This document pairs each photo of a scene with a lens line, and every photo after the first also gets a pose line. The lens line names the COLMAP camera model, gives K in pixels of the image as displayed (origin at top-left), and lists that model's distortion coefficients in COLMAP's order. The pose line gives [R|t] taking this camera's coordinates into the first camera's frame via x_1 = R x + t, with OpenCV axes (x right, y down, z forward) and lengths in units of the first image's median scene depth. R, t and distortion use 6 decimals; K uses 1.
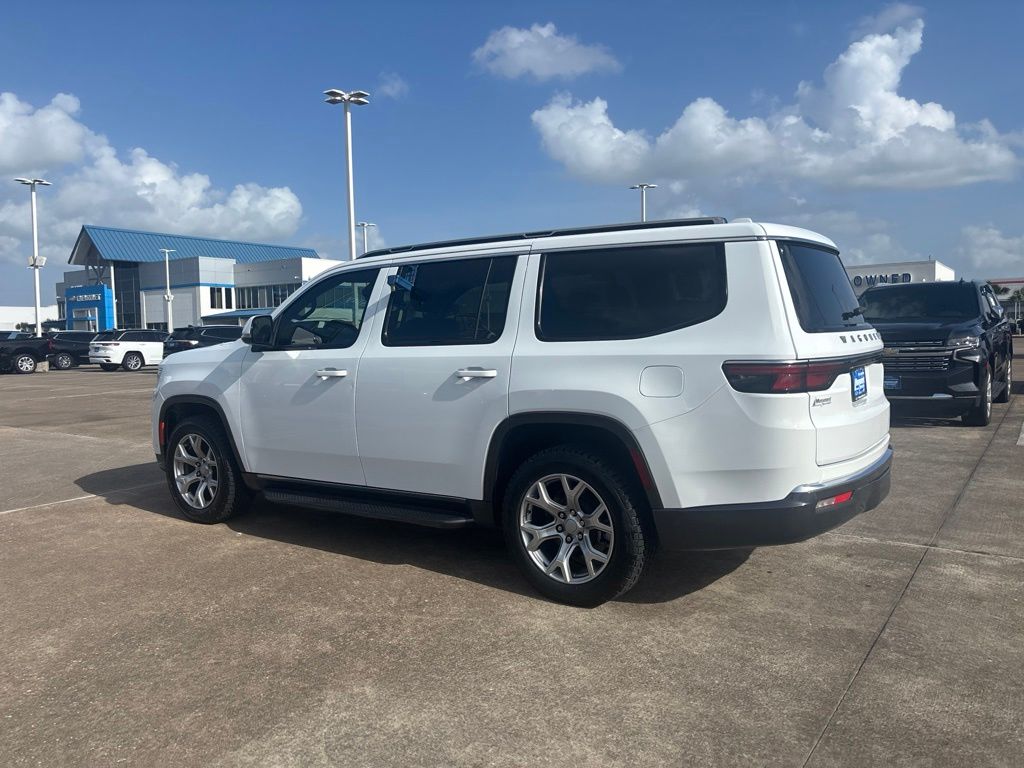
lens RADIAL K [[776.6, 0, 512.3], [0, 776.6, 373.6], [0, 0, 1]] dist [0.031505, -0.010474]
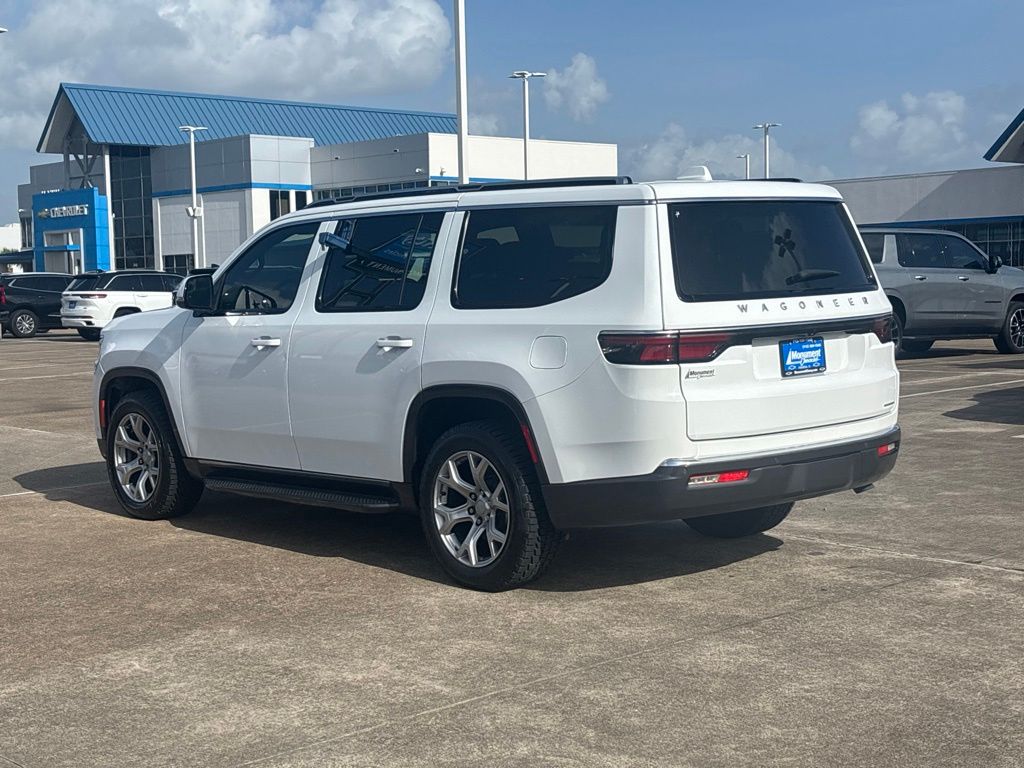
lens RADIAL K [[1541.1, 0, 529.7], [0, 1541.1, 373.8], [0, 0, 1]] dist [0.078178, 0.000000]
pose [[0.977948, 0.010578, -0.208582, 0.361246], [-0.007337, 0.999840, 0.016307, 0.003811], [0.208721, -0.014417, 0.977869, -0.552603]]
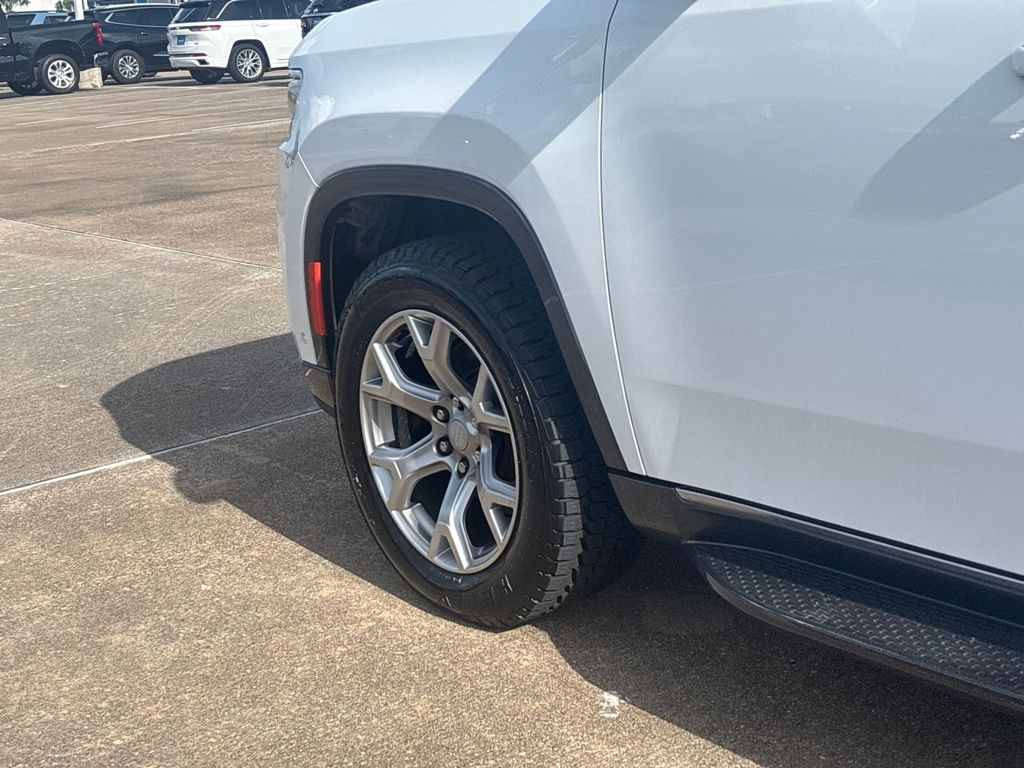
lens RADIAL K [[1525.7, 0, 503.3], [0, 1525.7, 375.8], [0, 0, 1]] dist [0.110396, 0.000000]
pose [[0.956269, 0.017574, -0.291959, -0.224781], [0.040377, 0.980704, 0.191282, -0.001320], [0.289687, -0.194705, 0.937108, 0.503320]]
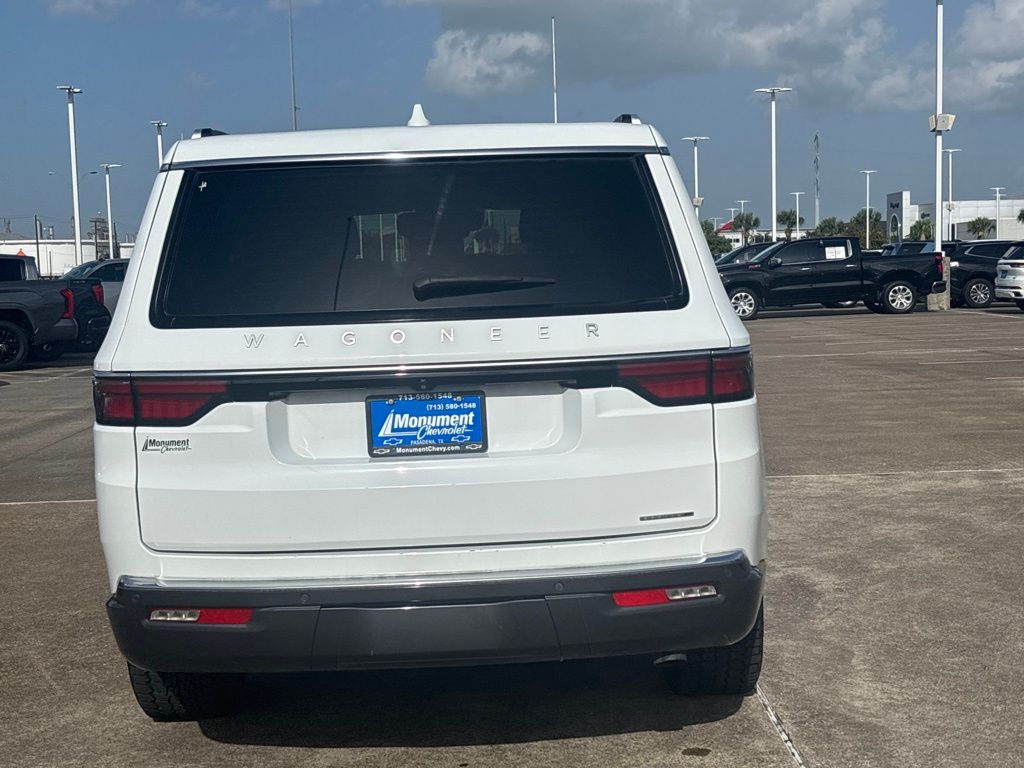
lens RADIAL K [[1541.1, 0, 544.6], [0, 1541.1, 385.9], [0, 0, 1]] dist [0.078178, 0.000000]
pose [[0.598730, 0.069038, -0.797970, 0.928864], [-0.030909, 0.997528, 0.063111, -0.056795], [0.800354, -0.013122, 0.599384, 0.321512]]
